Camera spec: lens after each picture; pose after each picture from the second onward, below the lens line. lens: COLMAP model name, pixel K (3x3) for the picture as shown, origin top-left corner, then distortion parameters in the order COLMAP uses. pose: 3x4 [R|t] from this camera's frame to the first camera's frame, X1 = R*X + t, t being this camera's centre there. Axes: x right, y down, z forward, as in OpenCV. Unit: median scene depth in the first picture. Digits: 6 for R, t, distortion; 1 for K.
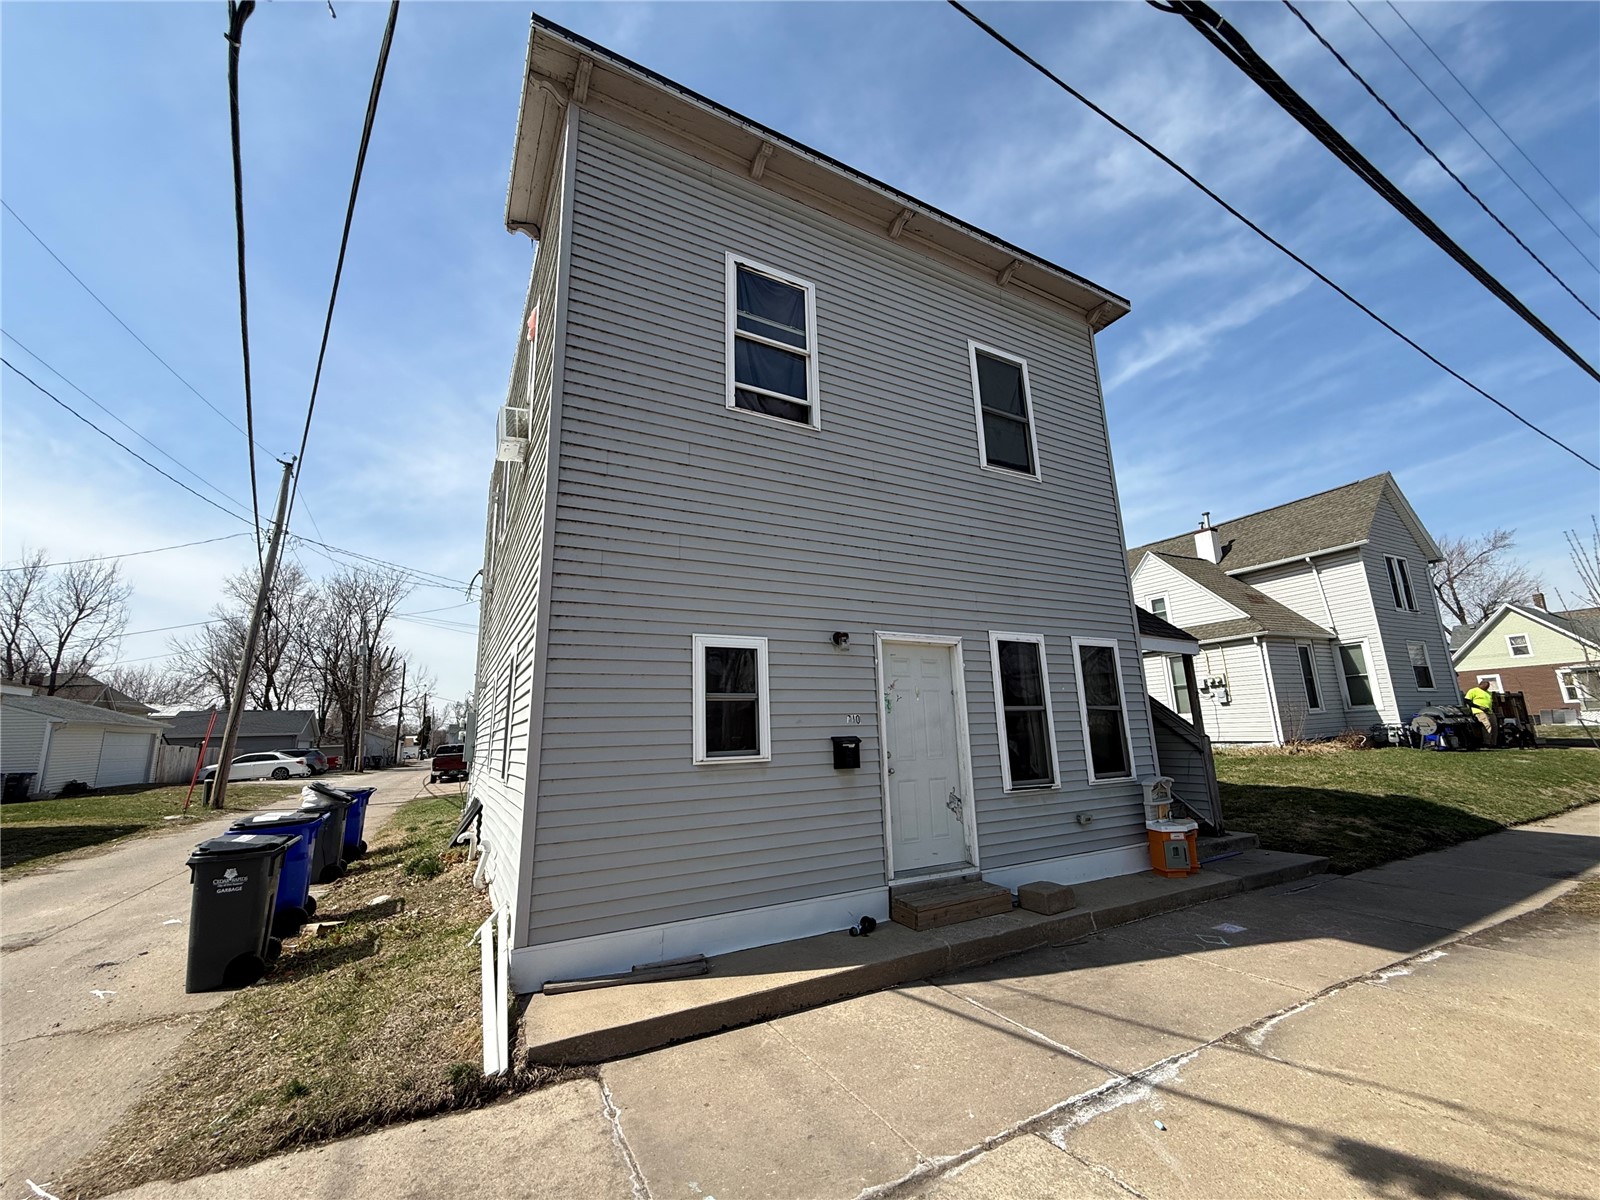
lens RADIAL K [[638.6, 0, 800.0], [0, 638.6, 600.0], [0, 0, 1]] dist [0.000310, -0.000244]
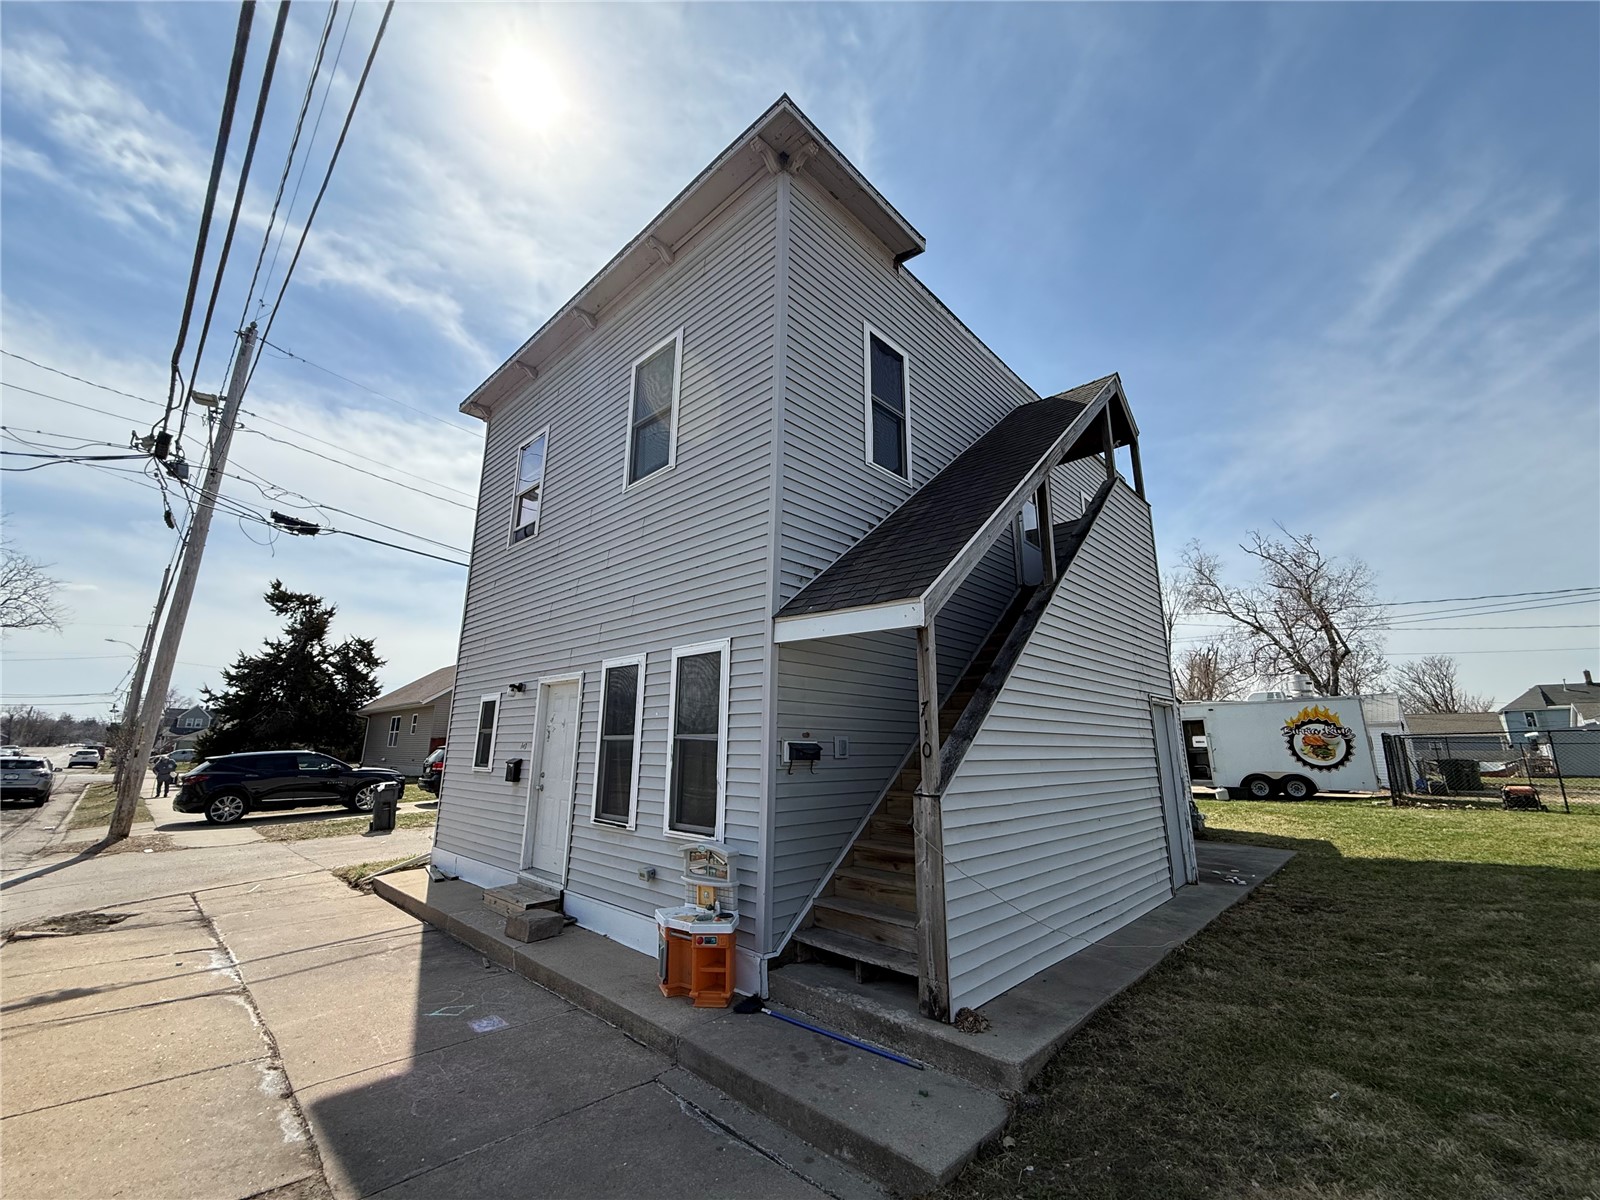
lens RADIAL K [[638.6, 0, 800.0], [0, 638.6, 600.0], [0, 0, 1]] dist [0.000310, -0.000244]
pose [[0.303062, -0.179586, -0.935896, 1.171112], [0.187097, 0.974182, -0.126347, 0.122257], [0.934424, -0.136812, 0.328838, 0.841388]]
